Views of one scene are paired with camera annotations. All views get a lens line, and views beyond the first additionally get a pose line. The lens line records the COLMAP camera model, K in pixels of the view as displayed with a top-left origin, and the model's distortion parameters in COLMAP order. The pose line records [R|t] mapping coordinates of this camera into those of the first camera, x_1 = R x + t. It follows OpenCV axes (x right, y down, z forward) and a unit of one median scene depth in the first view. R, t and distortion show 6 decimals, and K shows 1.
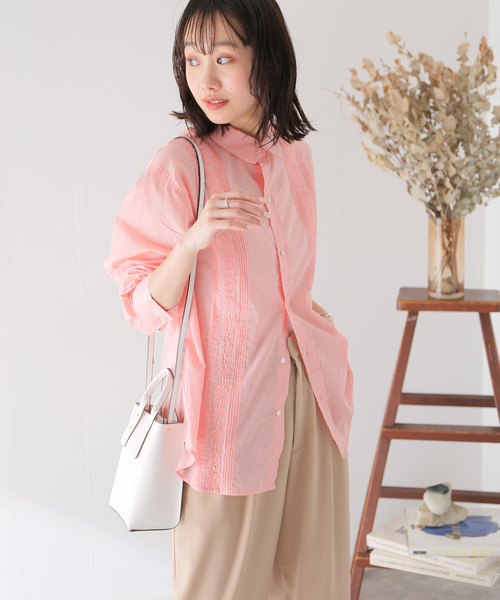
lens RADIAL K [[1283.1, 0, 241.7], [0, 1283.1, 265.8], [0, 0, 1]] dist [0.088521, 0.000000]
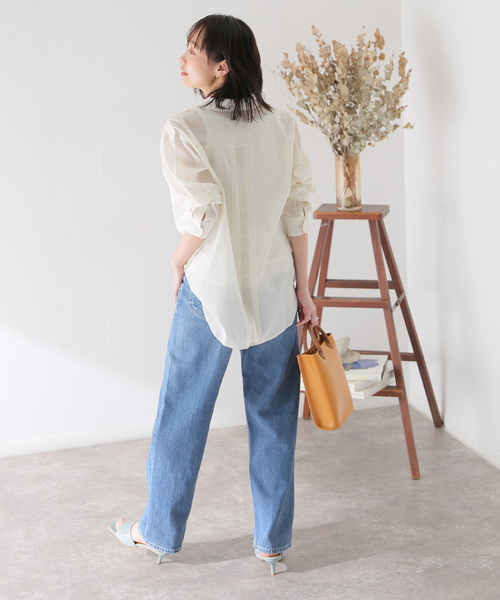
lens RADIAL K [[1560.0, 0, 219.5], [0, 1560.0, 228.9], [0, 0, 1]] dist [0.129890, 0.000000]
pose [[0.993448, -0.004447, -0.114195, 0.217050], [0.006623, 0.999804, 0.018678, 0.012000], [0.114089, -0.019312, 0.993283, -0.772402]]
